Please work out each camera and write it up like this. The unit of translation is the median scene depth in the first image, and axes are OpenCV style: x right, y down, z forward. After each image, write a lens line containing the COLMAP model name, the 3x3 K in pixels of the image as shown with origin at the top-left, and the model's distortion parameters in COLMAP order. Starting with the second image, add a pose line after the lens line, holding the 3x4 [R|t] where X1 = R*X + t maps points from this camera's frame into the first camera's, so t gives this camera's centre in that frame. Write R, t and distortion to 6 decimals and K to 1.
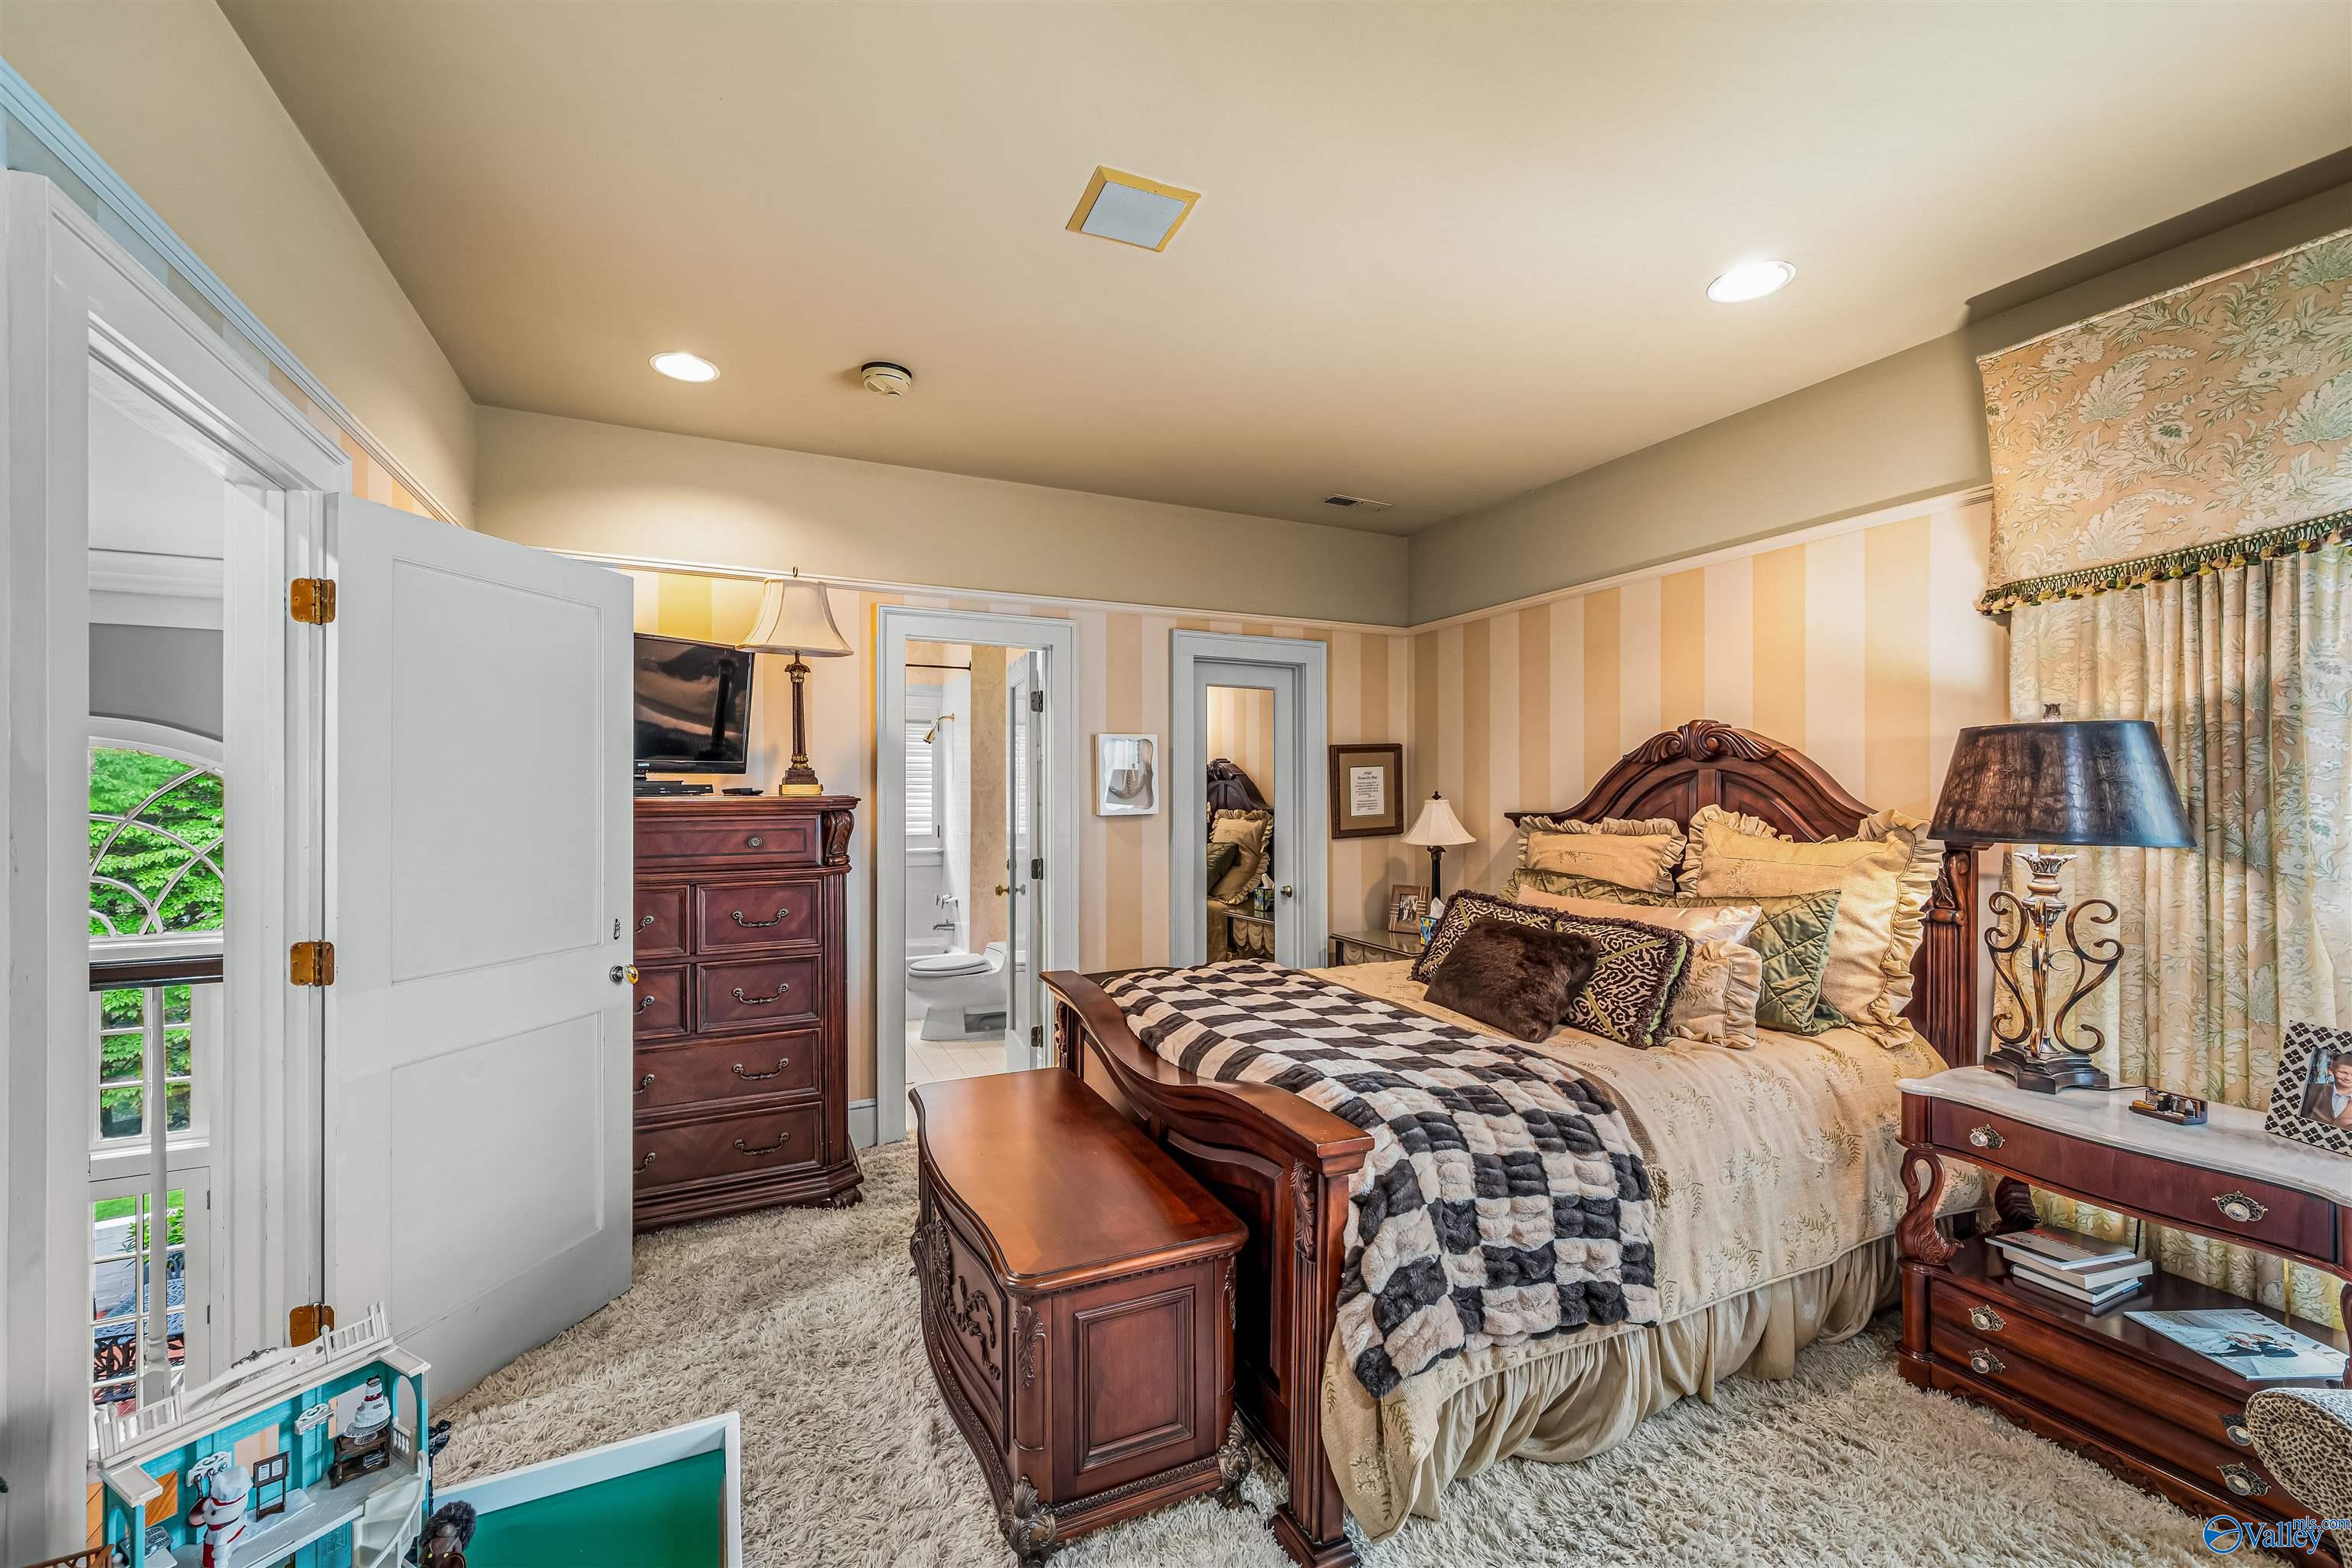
lens RADIAL K [[954.6, 0, 1176.0], [0, 954.6, 784.0], [0, 0, 1]] dist [-0.000047, -0.000050]
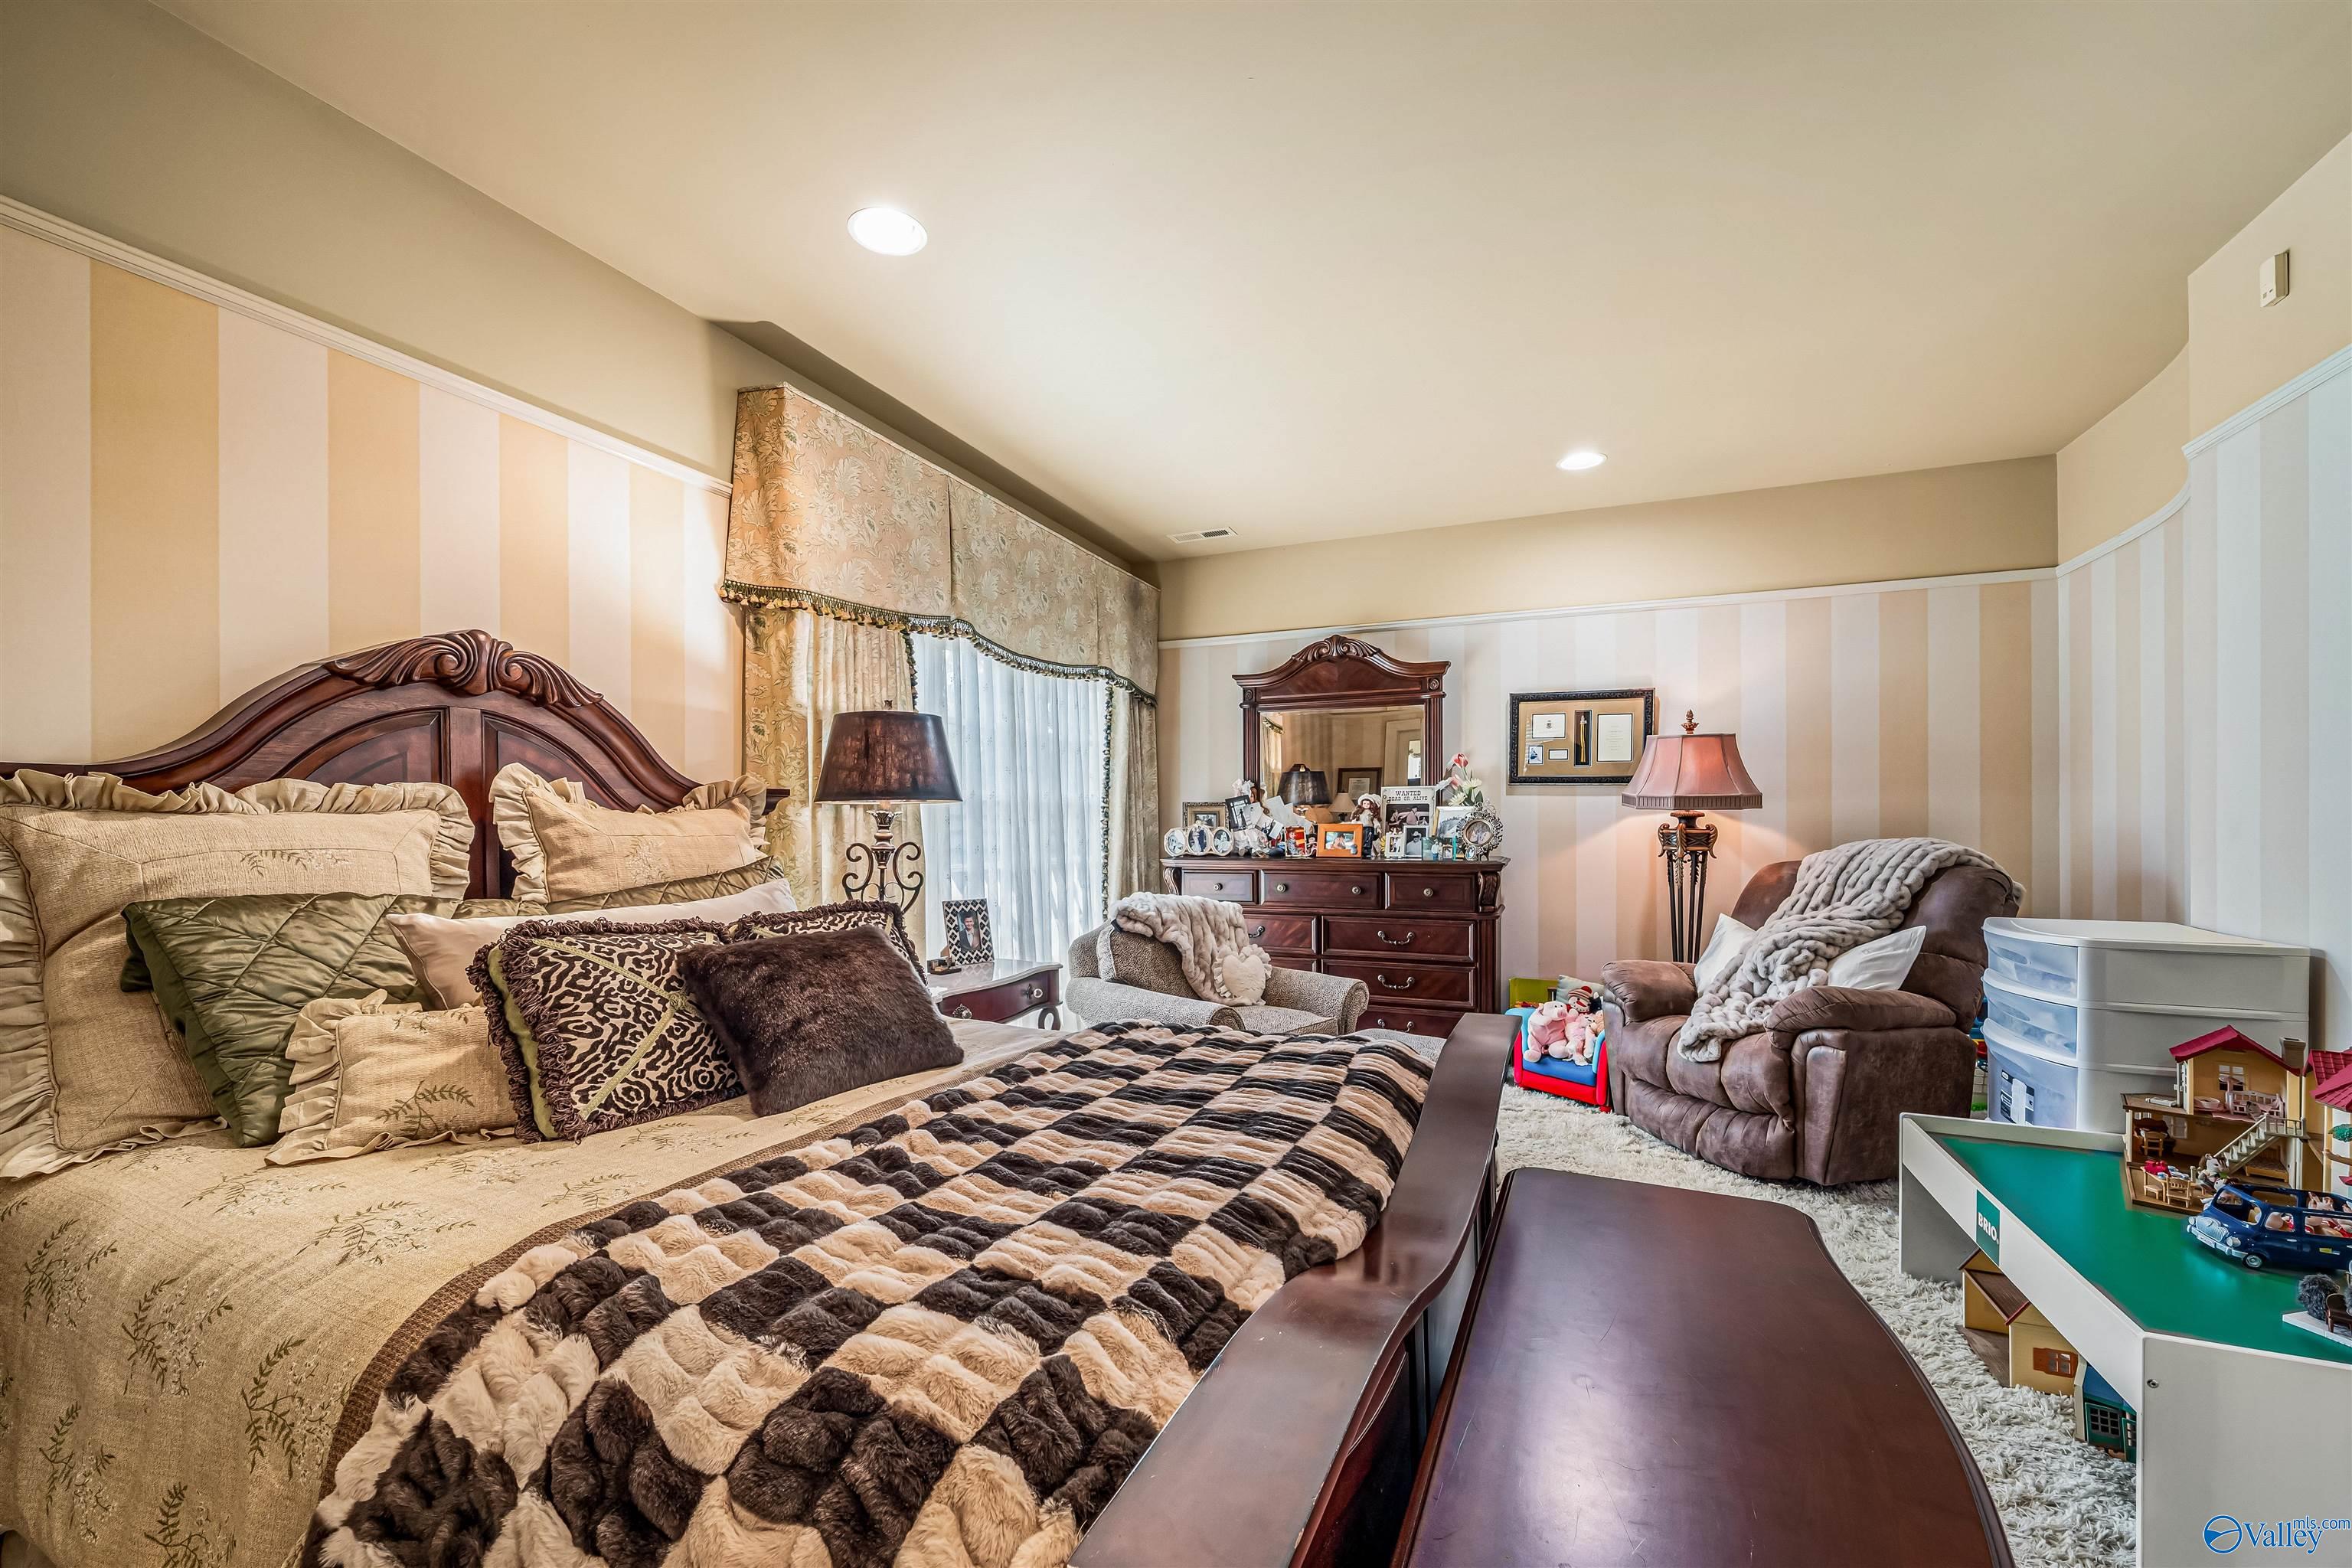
lens RADIAL K [[958.3, 0, 1175.7], [0, 958.3, 825.8], [0, 0, 1]] dist [-0.000058, -0.000016]
pose [[-0.663470, -0.000552, 0.748203, -0.264391], [-0.002068, 0.999997, -0.001096, 0.067394], [-0.748200, -0.002274, -0.663469, 1.127135]]
